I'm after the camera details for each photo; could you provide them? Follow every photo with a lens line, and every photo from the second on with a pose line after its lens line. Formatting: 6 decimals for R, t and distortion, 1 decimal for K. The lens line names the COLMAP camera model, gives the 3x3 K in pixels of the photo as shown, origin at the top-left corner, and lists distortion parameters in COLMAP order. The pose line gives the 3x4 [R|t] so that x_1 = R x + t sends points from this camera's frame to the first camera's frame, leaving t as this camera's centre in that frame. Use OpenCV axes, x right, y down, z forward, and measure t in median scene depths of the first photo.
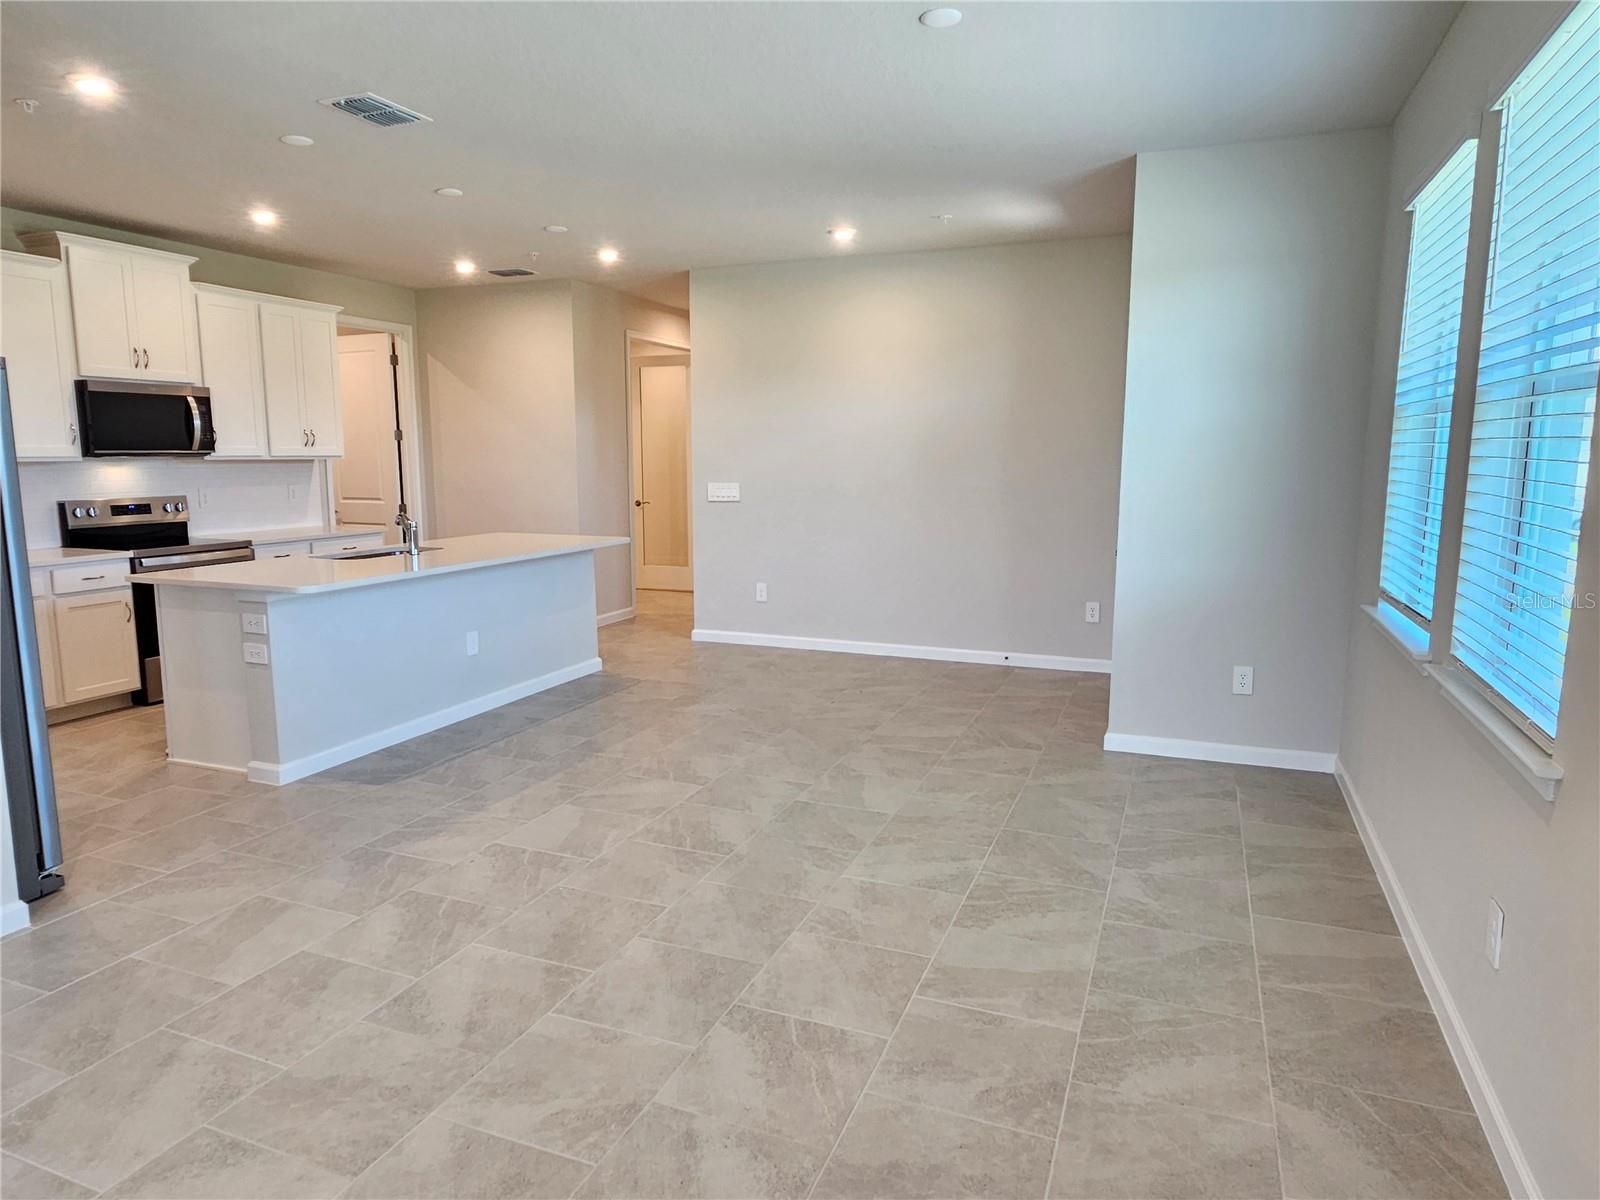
lens RADIAL K [[989.9, 0, 794.8], [0, 989.9, 597.2], [0, 0, 1]] dist [0.001317, 0.001560]
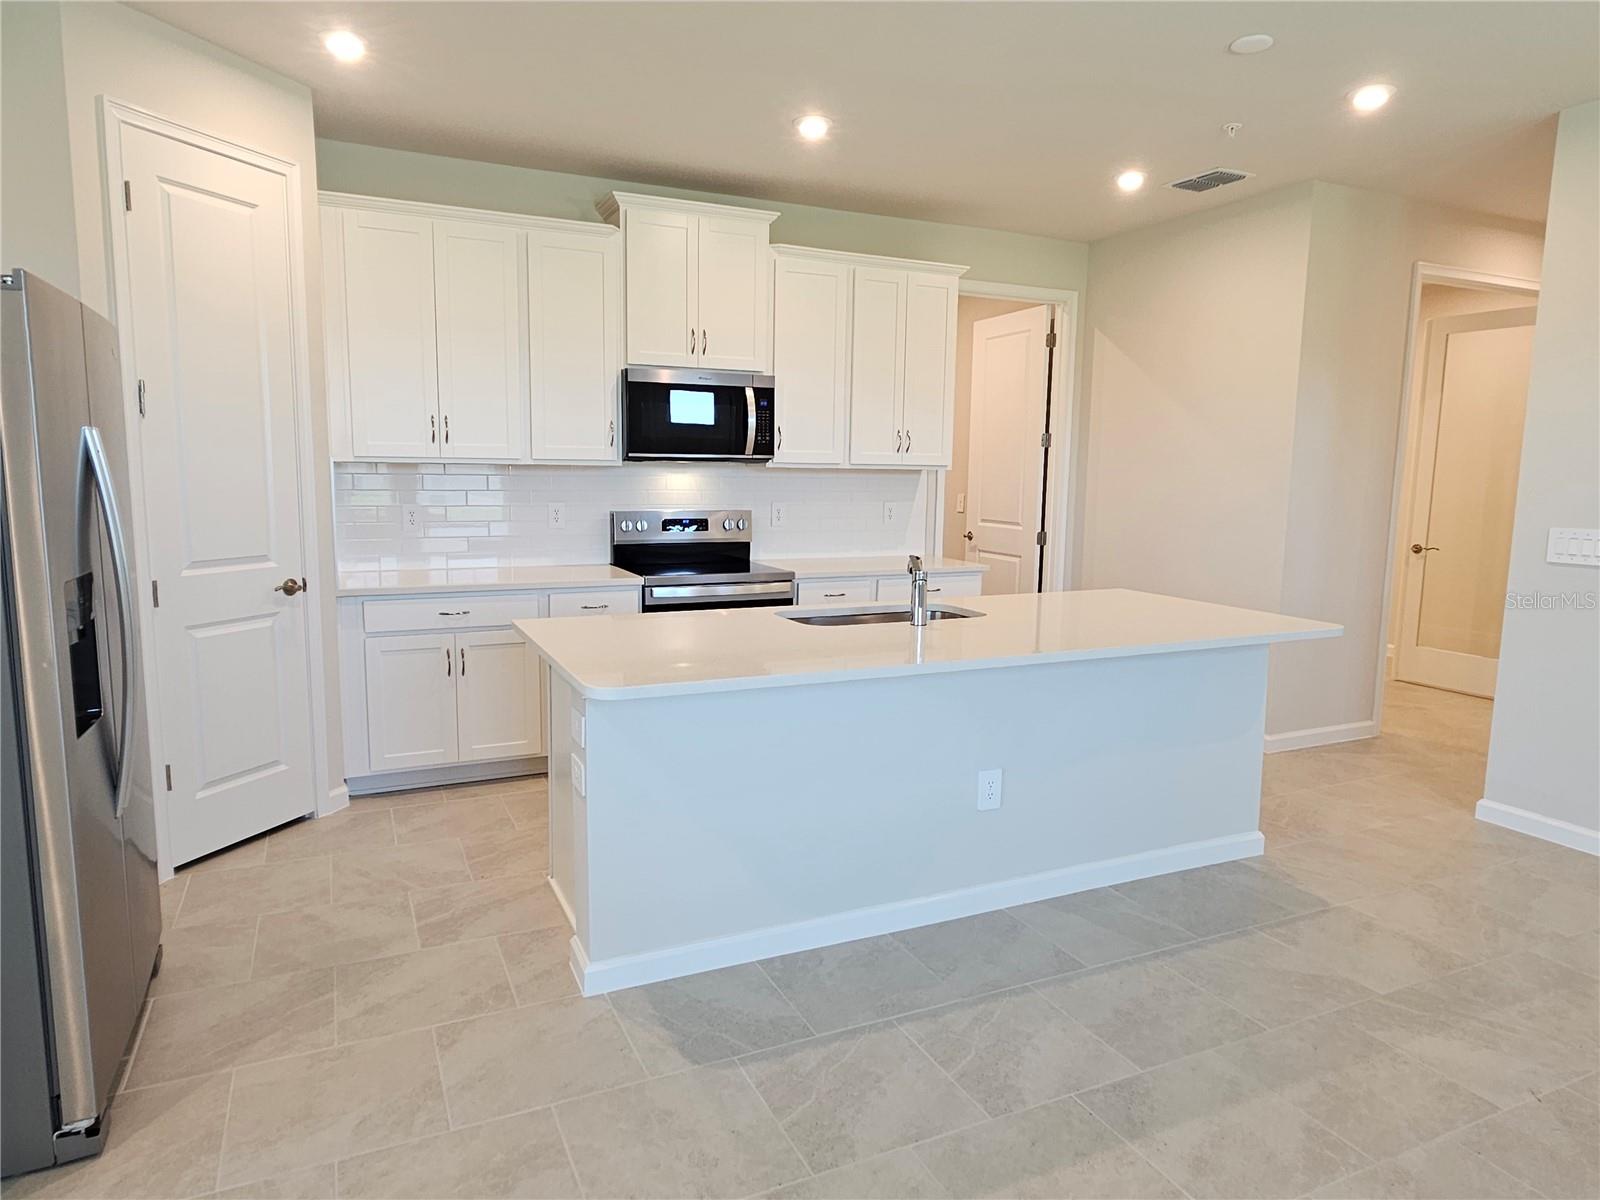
lens RADIAL K [[989.9, 0, 792.4], [0, 989.9, 594.3], [0, 0, 1]] dist [0.001317, 0.001560]
pose [[0.728854, 0.099105, -0.677459, -0.031216], [-0.113357, 0.993280, 0.023349, -0.065885], [0.675220, 0.059776, 0.735190, 0.494251]]
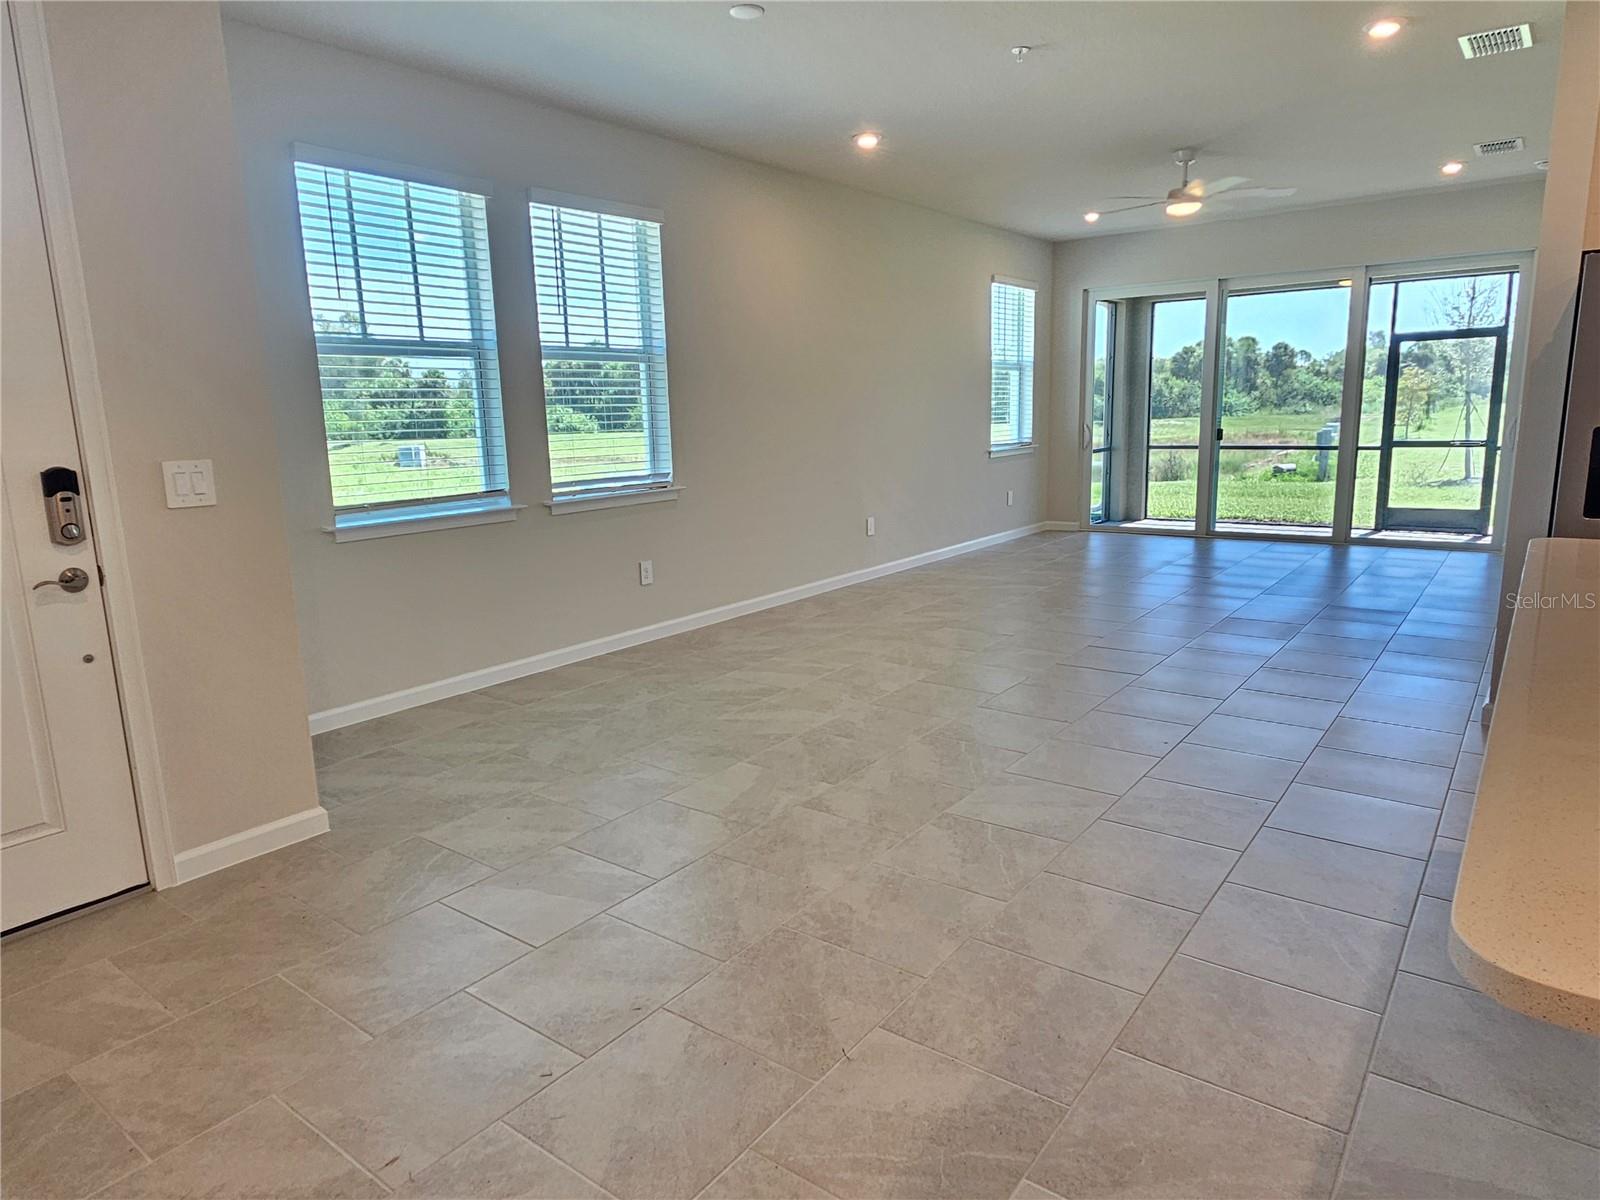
lens RADIAL K [[989.9, 0, 792.3], [0, 989.9, 595.1], [0, 0, 1]] dist [0.001317, 0.001560]
pose [[-0.963671, -0.024540, 0.265962, -0.139732], [0.065360, 0.943827, 0.323911, -0.166851], [-0.258971, 0.329527, -0.907935, 1.306841]]
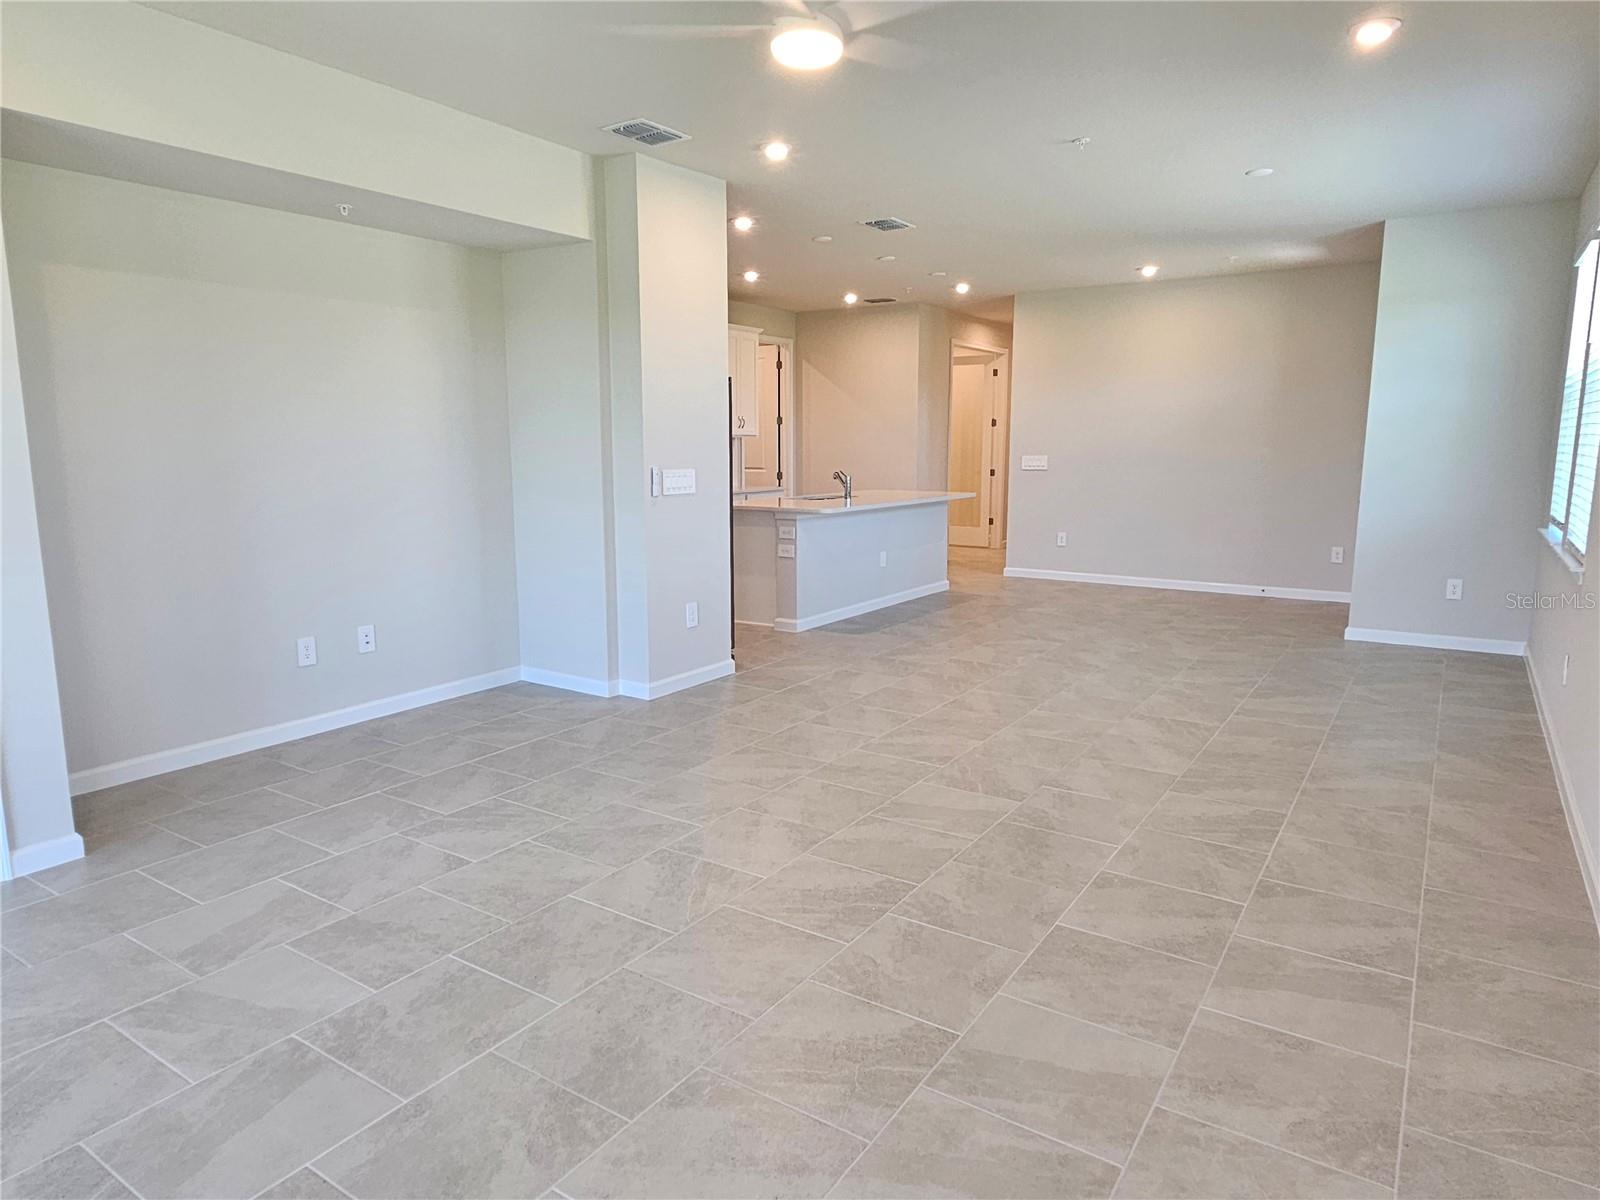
lens RADIAL K [[989.9, 0, 795.9], [0, 989.9, 597.6], [0, 0, 1]] dist [0.001317, 0.001560]
pose [[0.979233, 0.031240, -0.200316, -0.153540], [-0.028996, 0.999480, 0.014126, 0.086640], [0.200653, -0.008025, 0.979630, -0.480569]]
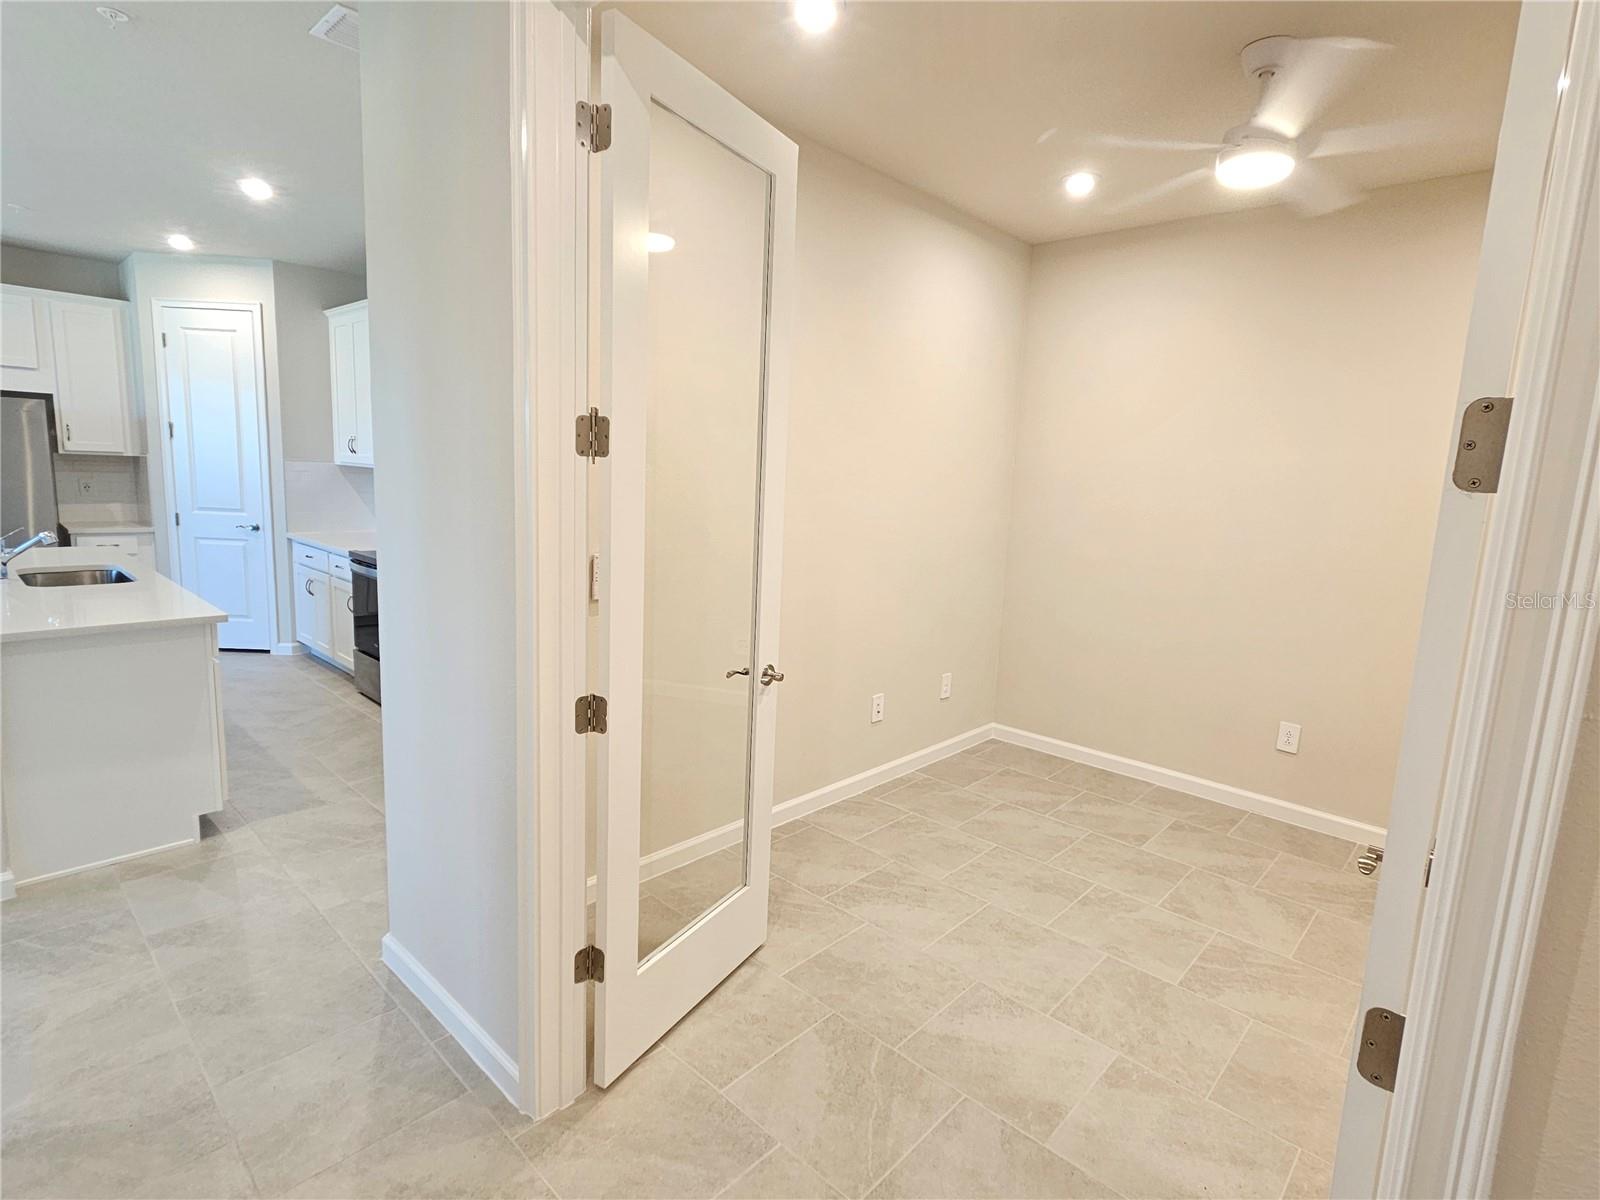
lens RADIAL K [[812.9, 0, 799.0], [0, 812.9, 593.6], [0, 0, 1]] dist [0.000355, 0.001265]
pose [[-0.363412, 0.126978, -0.922935, -0.009884], [-0.178883, 0.962724, 0.202888, -0.276389], [0.914294, 0.238829, -0.327151, 1.782336]]
